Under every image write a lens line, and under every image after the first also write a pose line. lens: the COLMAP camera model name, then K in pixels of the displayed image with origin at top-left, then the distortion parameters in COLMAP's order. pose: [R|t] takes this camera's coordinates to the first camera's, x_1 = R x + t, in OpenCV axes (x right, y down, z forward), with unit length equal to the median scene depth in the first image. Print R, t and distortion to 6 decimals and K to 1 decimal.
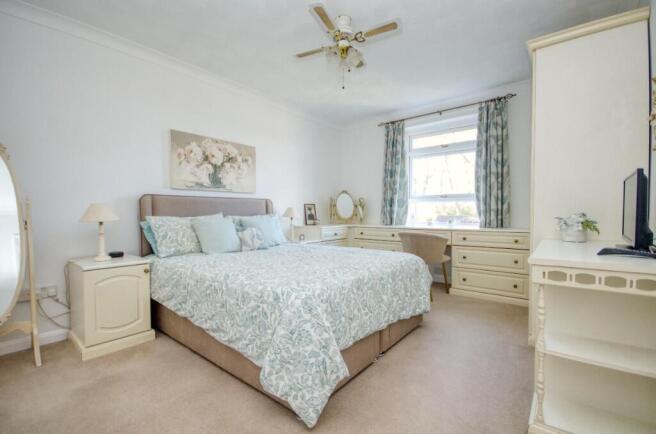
lens RADIAL K [[285.8, 0, 328.8], [0, 285.8, 218.3], [0, 0, 1]] dist [-0.015247, -0.000549]
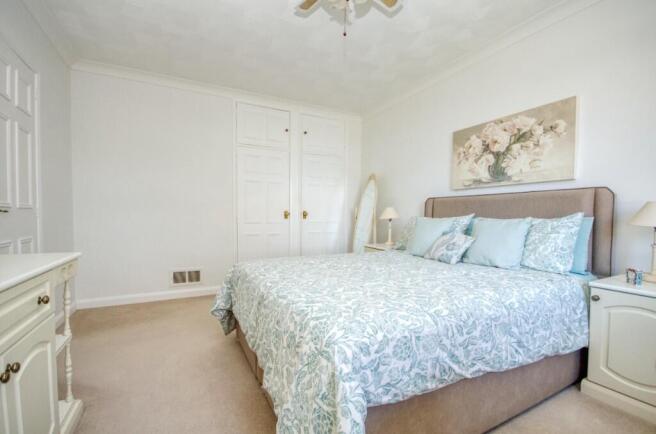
lens RADIAL K [[285.8, 0, 328.7], [0, 285.8, 218.2], [0, 0, 1]] dist [-0.015247, -0.000549]
pose [[-0.403710, 0.009310, -0.914840, 0.505146], [-0.027959, 0.999356, 0.022508, -0.013149], [0.914460, 0.034664, -0.403190, 0.910959]]
